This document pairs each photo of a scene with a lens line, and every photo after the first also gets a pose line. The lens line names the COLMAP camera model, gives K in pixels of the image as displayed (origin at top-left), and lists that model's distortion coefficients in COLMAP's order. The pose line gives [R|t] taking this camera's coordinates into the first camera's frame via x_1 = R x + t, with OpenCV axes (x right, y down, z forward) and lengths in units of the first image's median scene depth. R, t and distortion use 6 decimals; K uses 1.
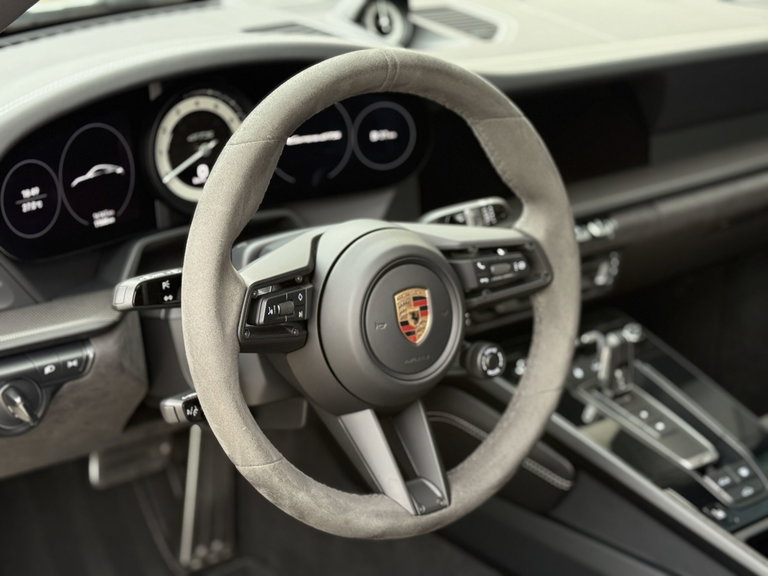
lens RADIAL K [[1377.3, 0, 385.5], [0, 1377.3, 282.0], [0, 0, 1]] dist [0.165626, 0.000000]
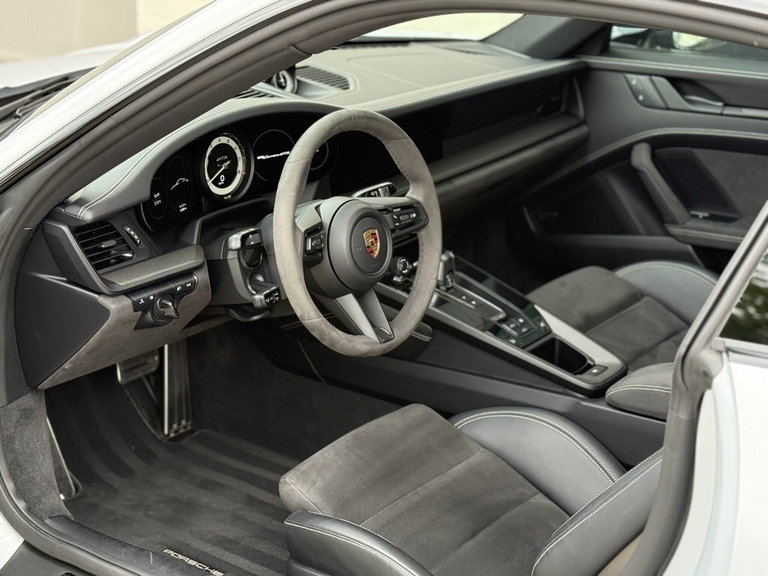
lens RADIAL K [[1377.3, 0, 382.9], [0, 1377.3, 290.3], [0, 0, 1]] dist [0.165626, 0.000000]
pose [[0.968919, -0.087227, 0.231489, -0.394532], [0.084376, 0.996186, 0.022206, 0.045738], [-0.232543, -0.001984, 0.972584, -0.854341]]
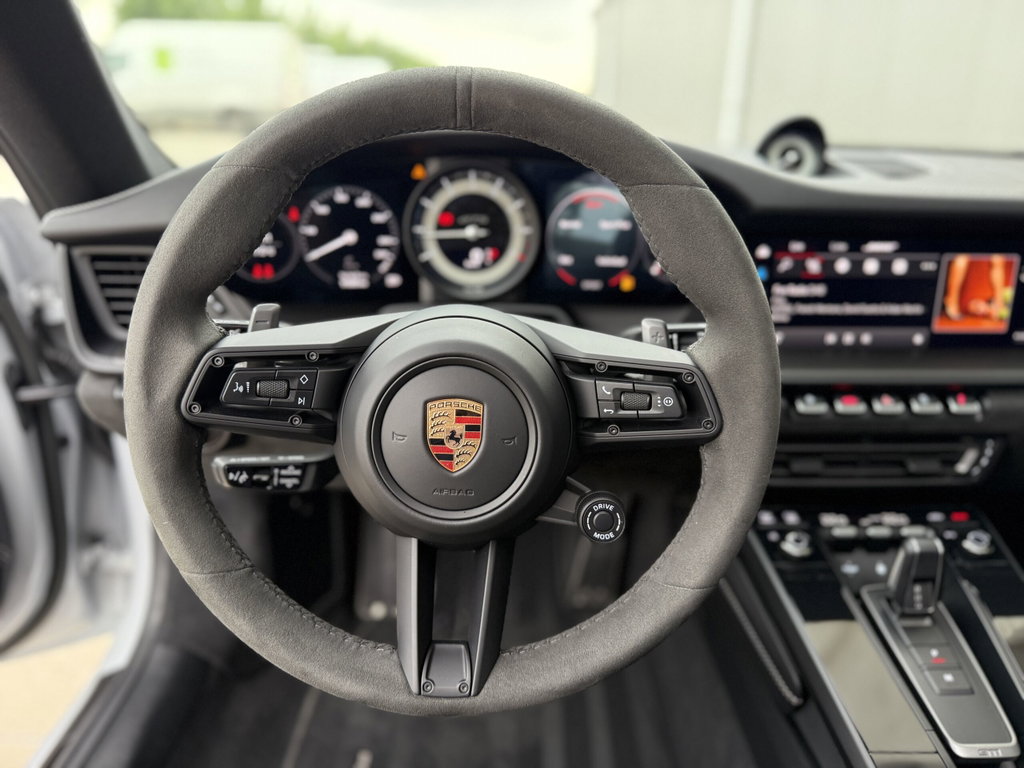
lens RADIAL K [[718.1, 0, 511.8], [0, 718.1, 391.7], [0, 0, 1]] dist [0.104096, 0.002374]
pose [[0.798501, 0.175158, -0.575948, 0.245043], [-0.173019, 0.983143, 0.059118, -0.024734], [0.576594, 0.052444, 0.815346, 0.644465]]
